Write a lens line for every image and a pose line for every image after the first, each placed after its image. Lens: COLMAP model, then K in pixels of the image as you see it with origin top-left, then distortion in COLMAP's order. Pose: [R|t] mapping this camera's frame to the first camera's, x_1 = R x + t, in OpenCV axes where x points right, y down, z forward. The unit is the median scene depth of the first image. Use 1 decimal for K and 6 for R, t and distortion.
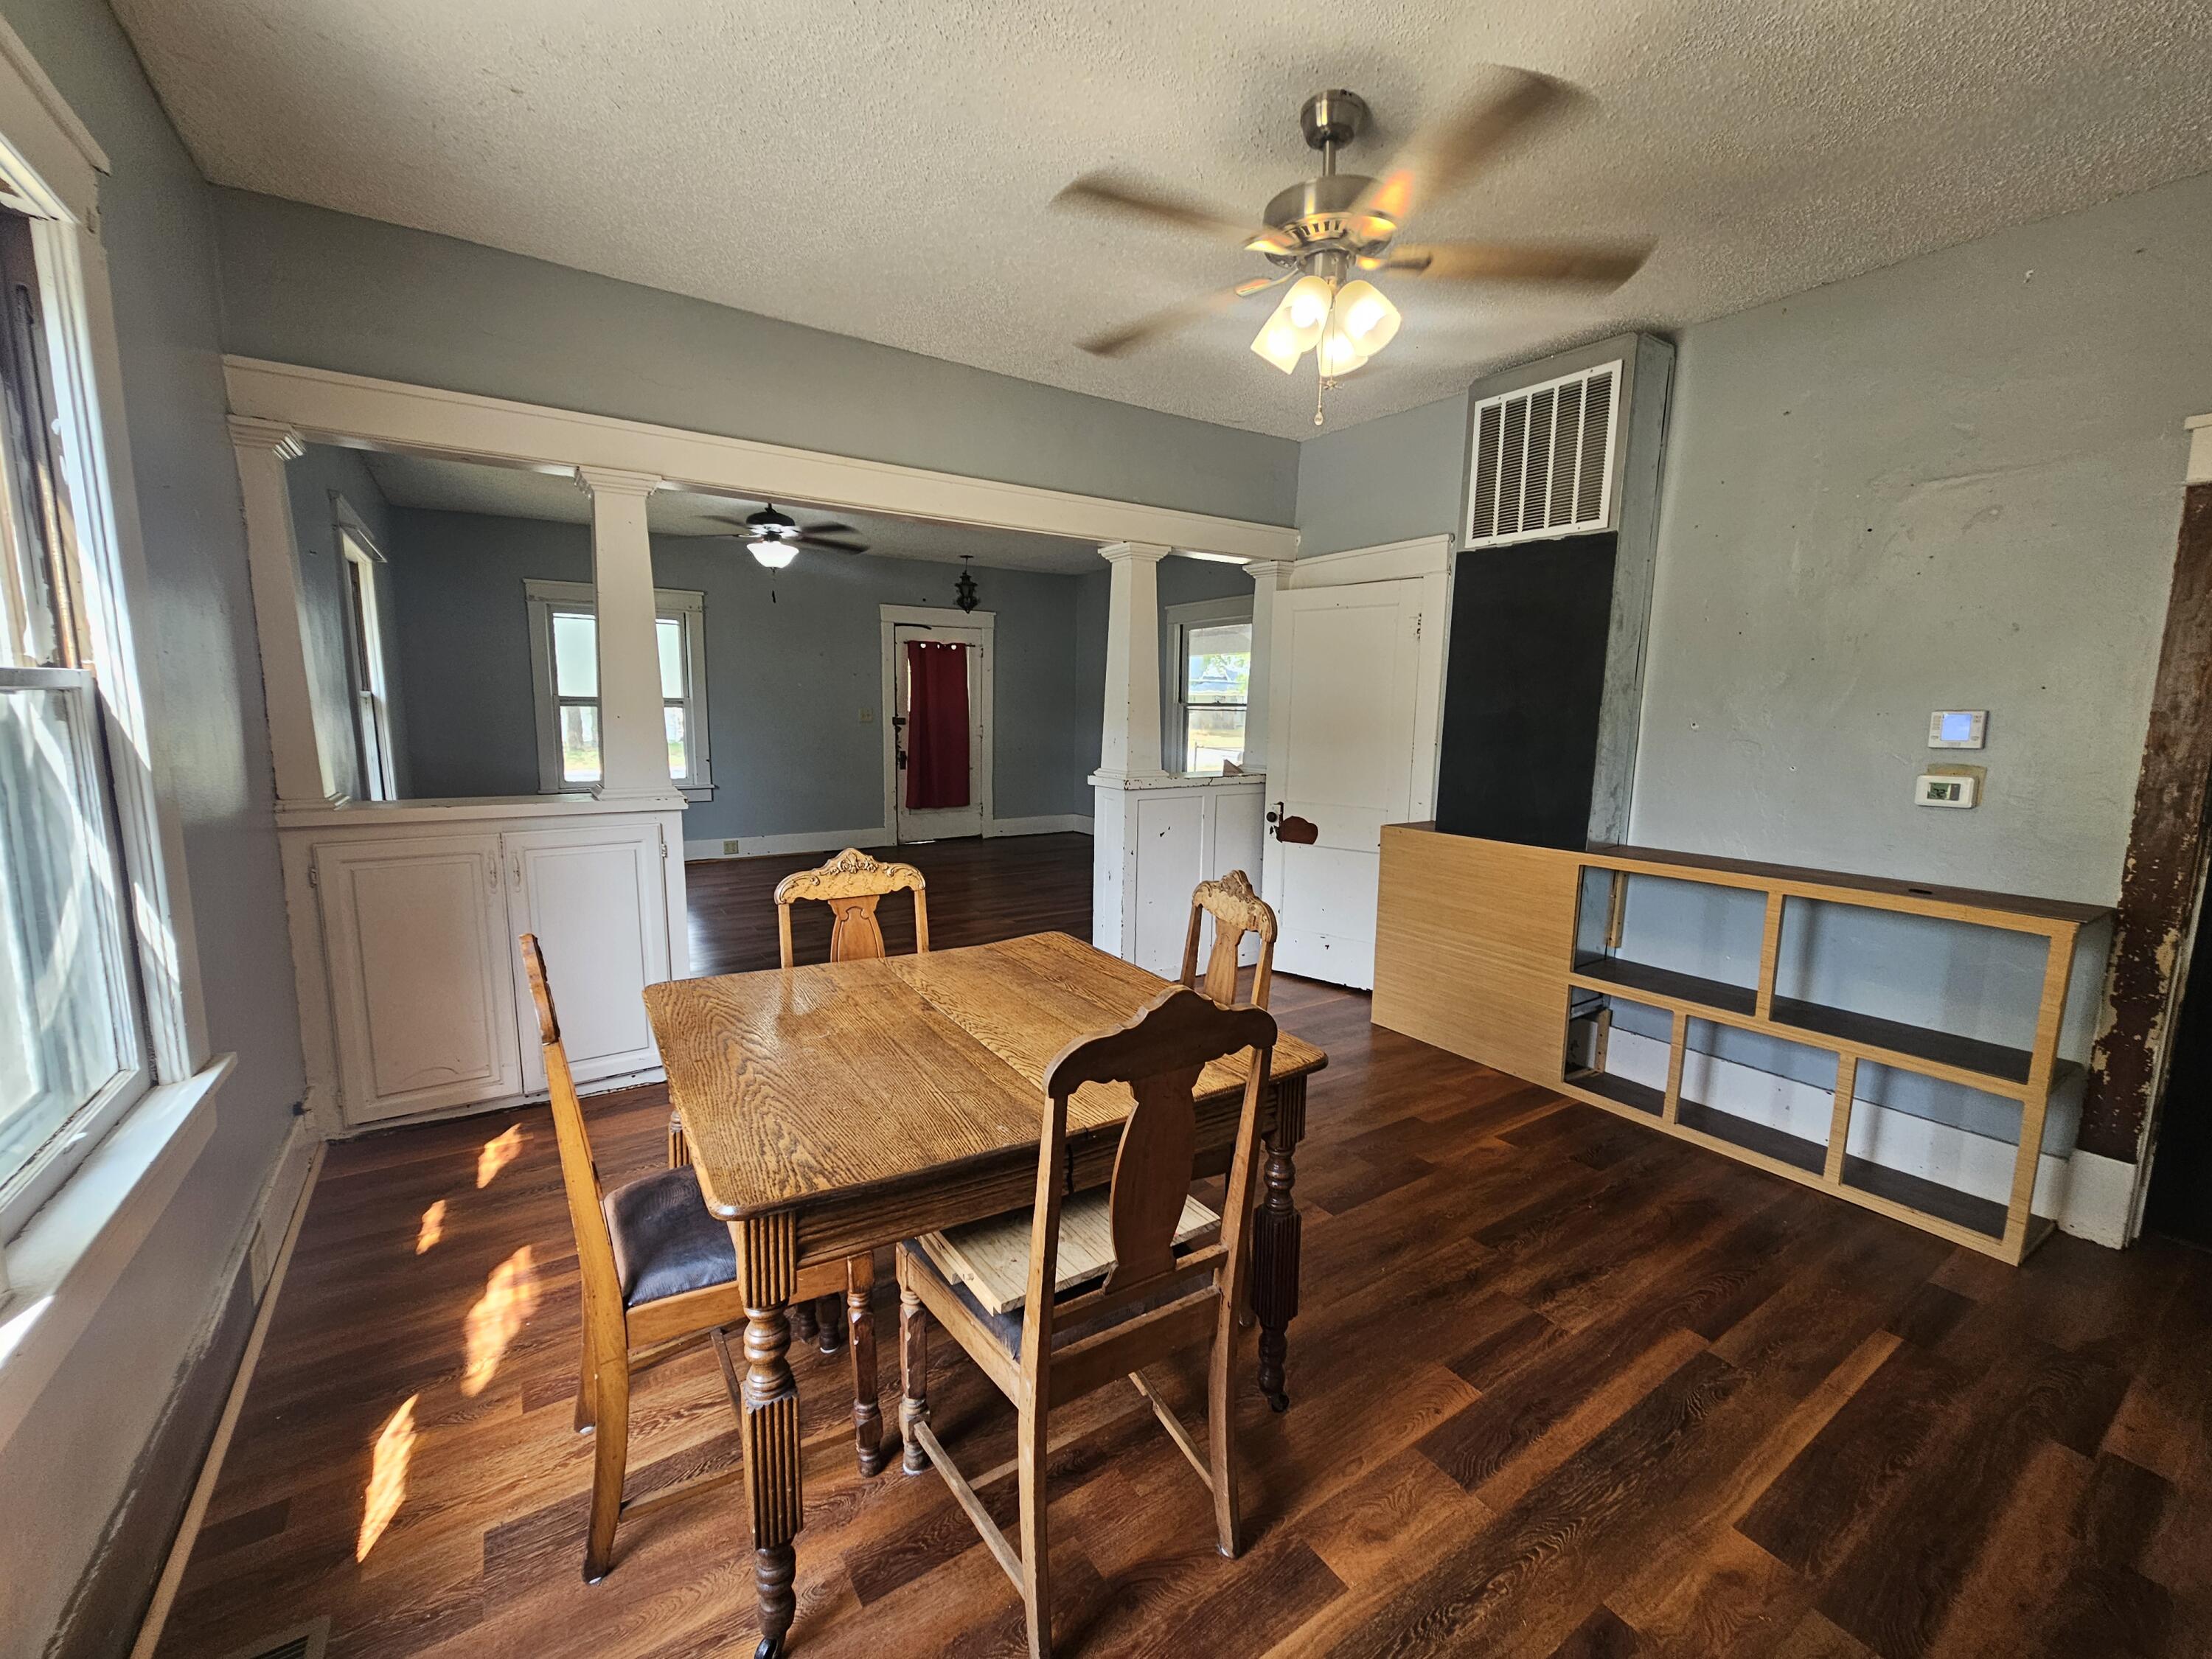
lens RADIAL K [[918.2, 0, 1096.5], [0, 918.2, 841.9], [0, 0, 1]] dist [0.002640, -0.004519]
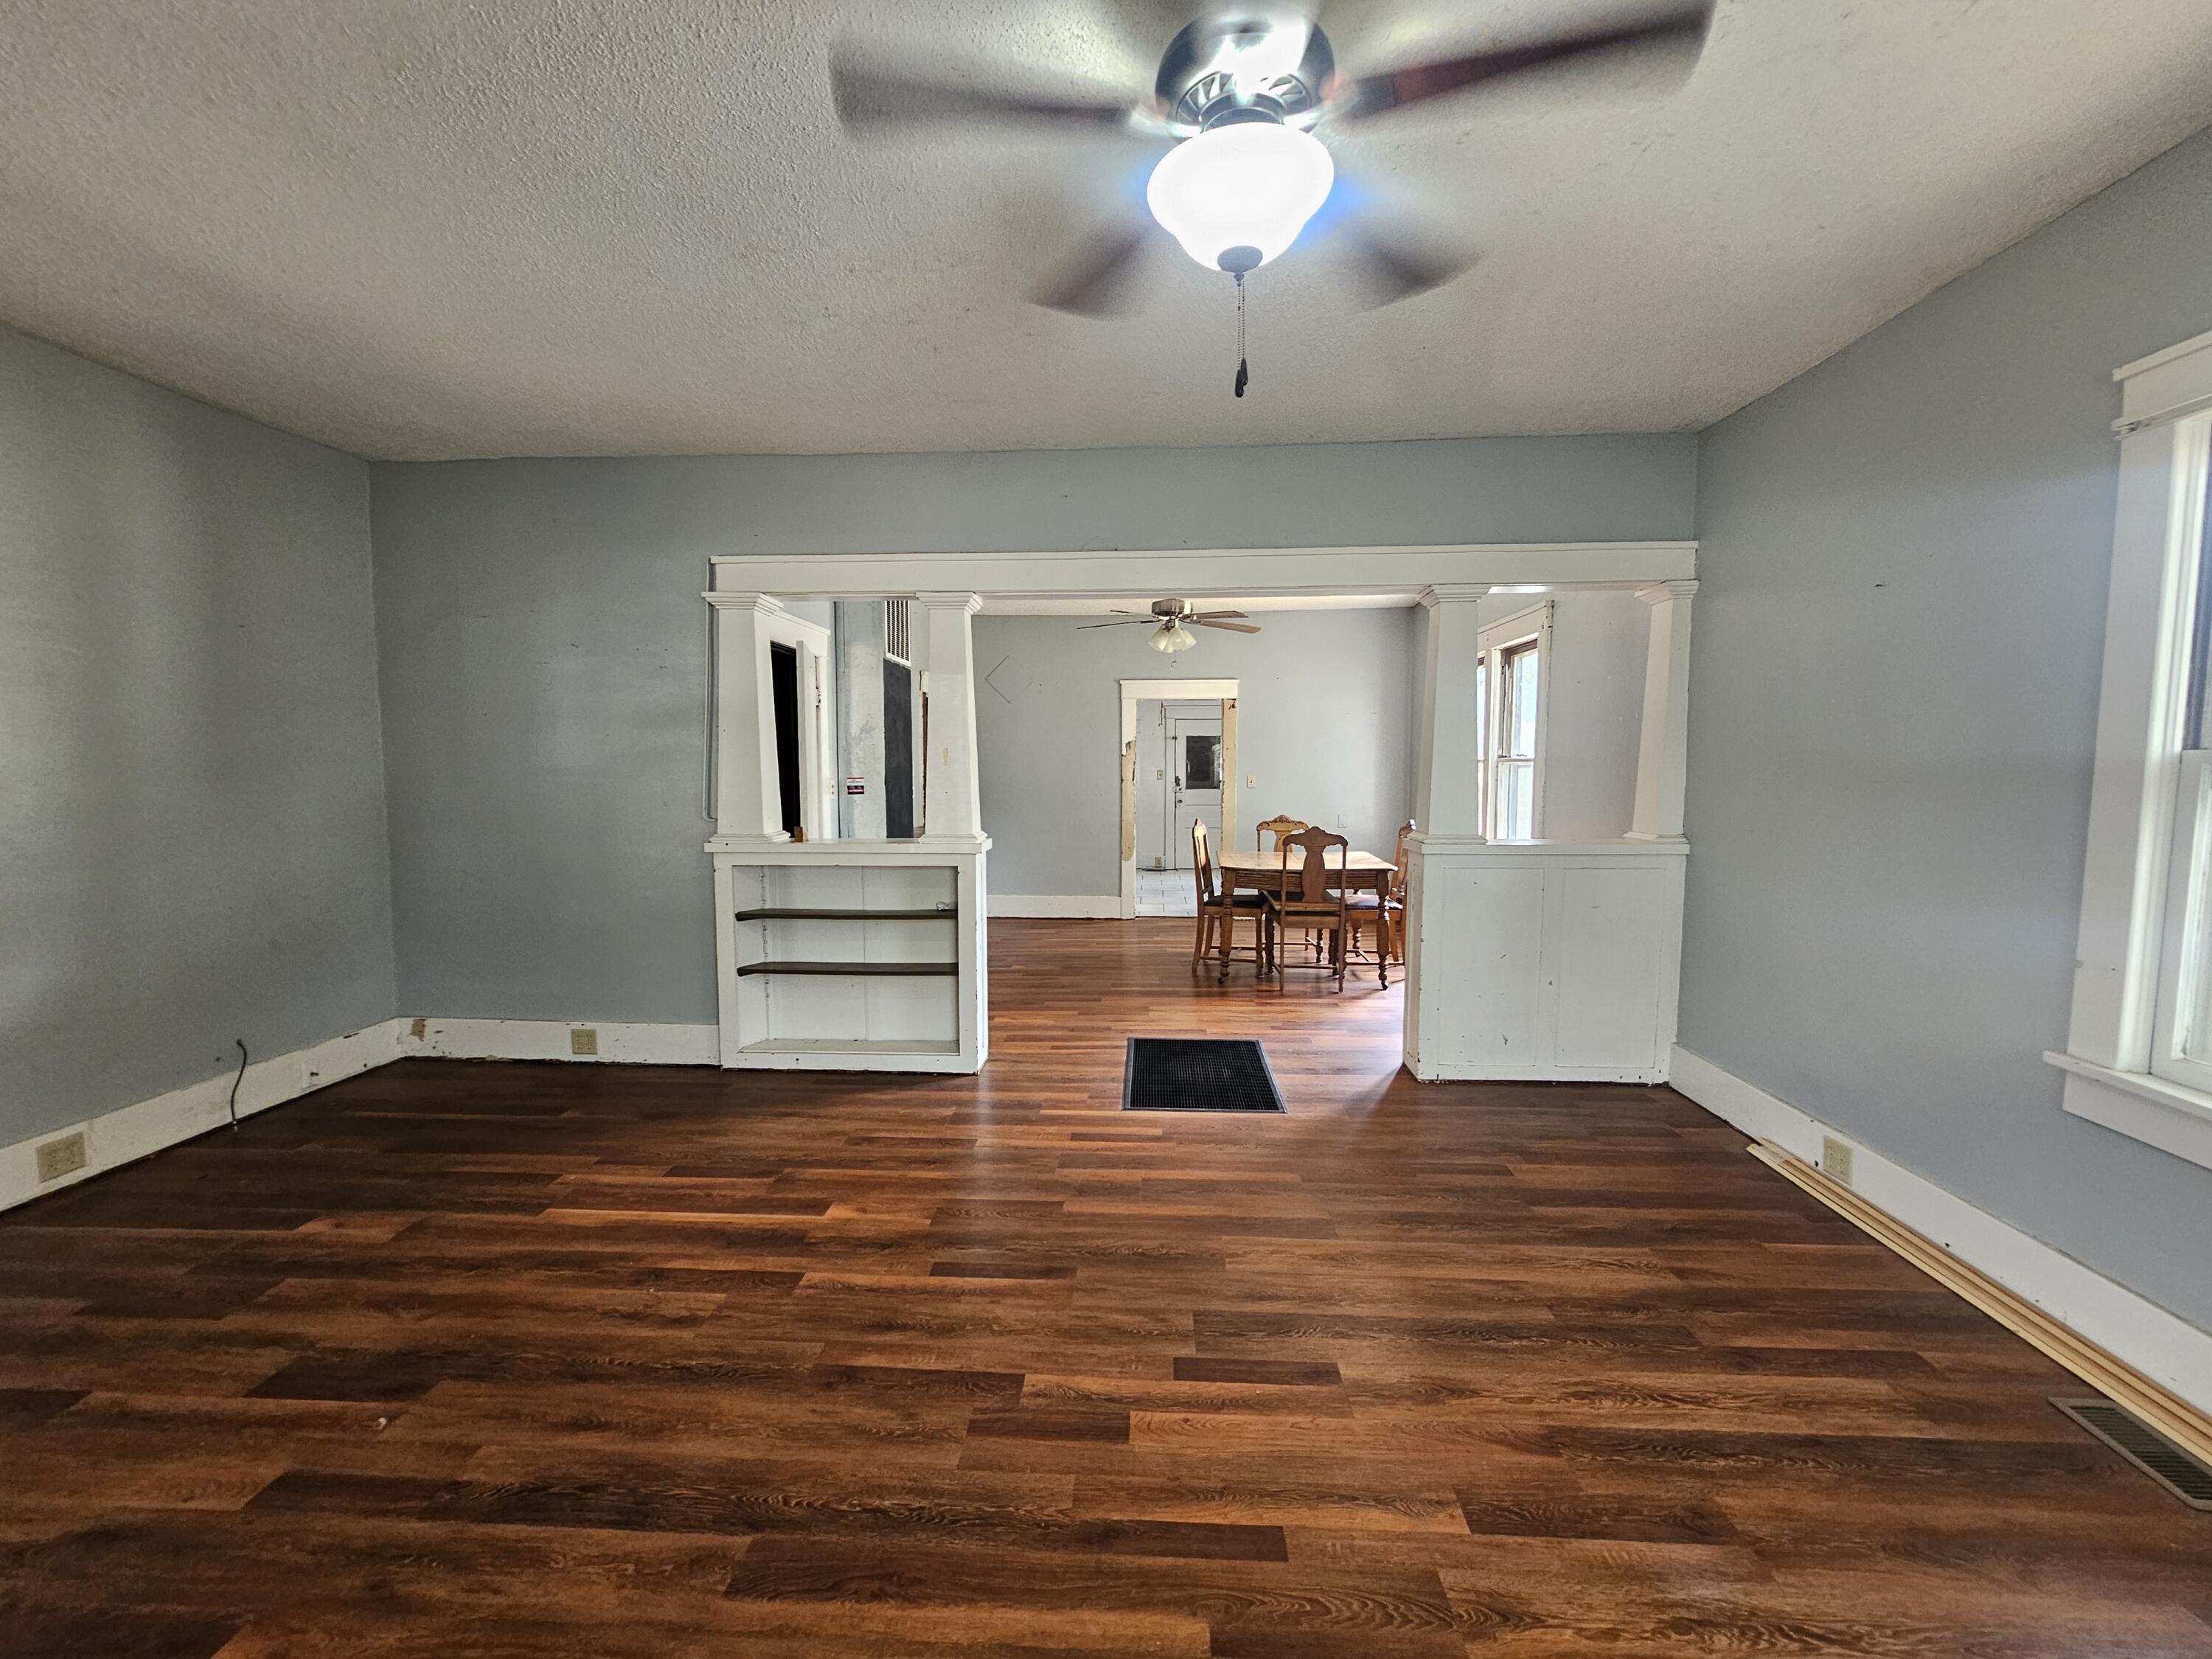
lens RADIAL K [[914.7, 0, 1087.2], [0, 914.7, 845.0], [0, 0, 1]] dist [-0.001497, 0.000646]
pose [[-0.795649, -0.065802, 0.602174, -0.323155], [0.079581, 0.974112, 0.211595, -0.130677], [-0.600508, 0.216277, -0.769814, 0.843400]]
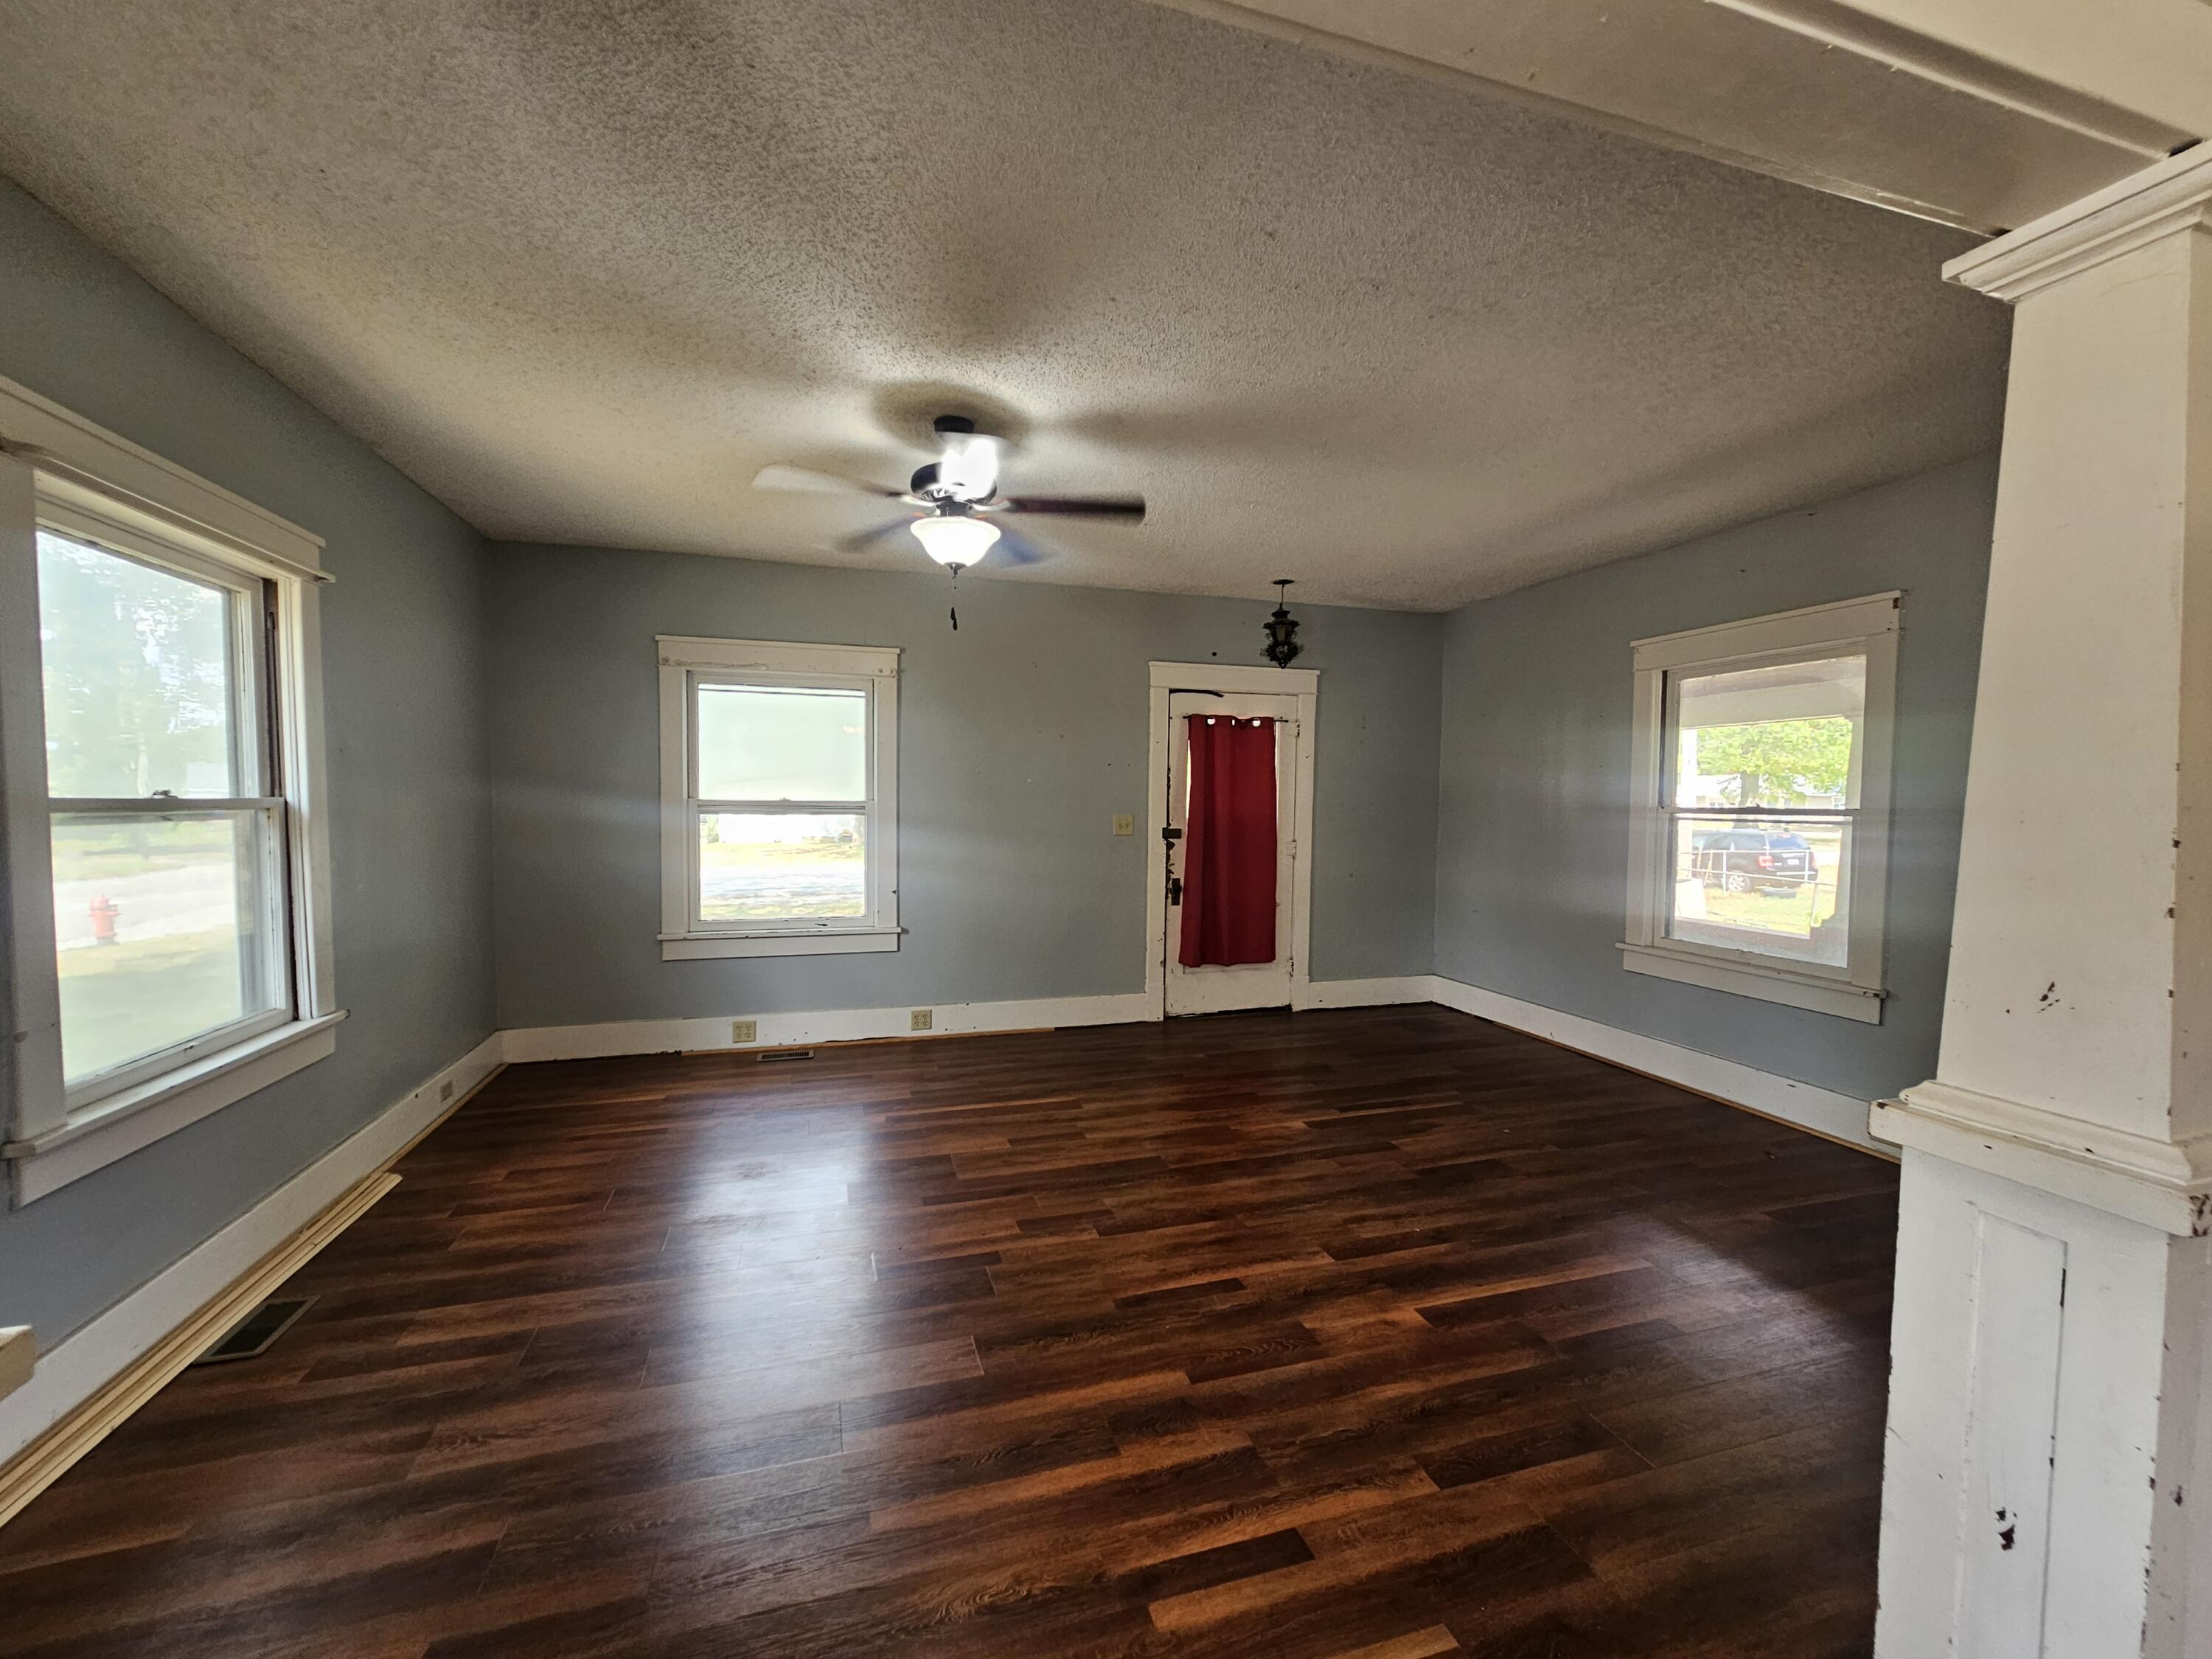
lens RADIAL K [[918.2, 0, 1096.5], [0, 918.2, 841.9], [0, 0, 1]] dist [0.002640, -0.004519]
pose [[0.958823, 0.011224, -0.283783, -0.078823], [-0.040009, 0.994592, -0.095840, -0.059749], [0.281172, 0.103247, 0.954087, 0.351600]]
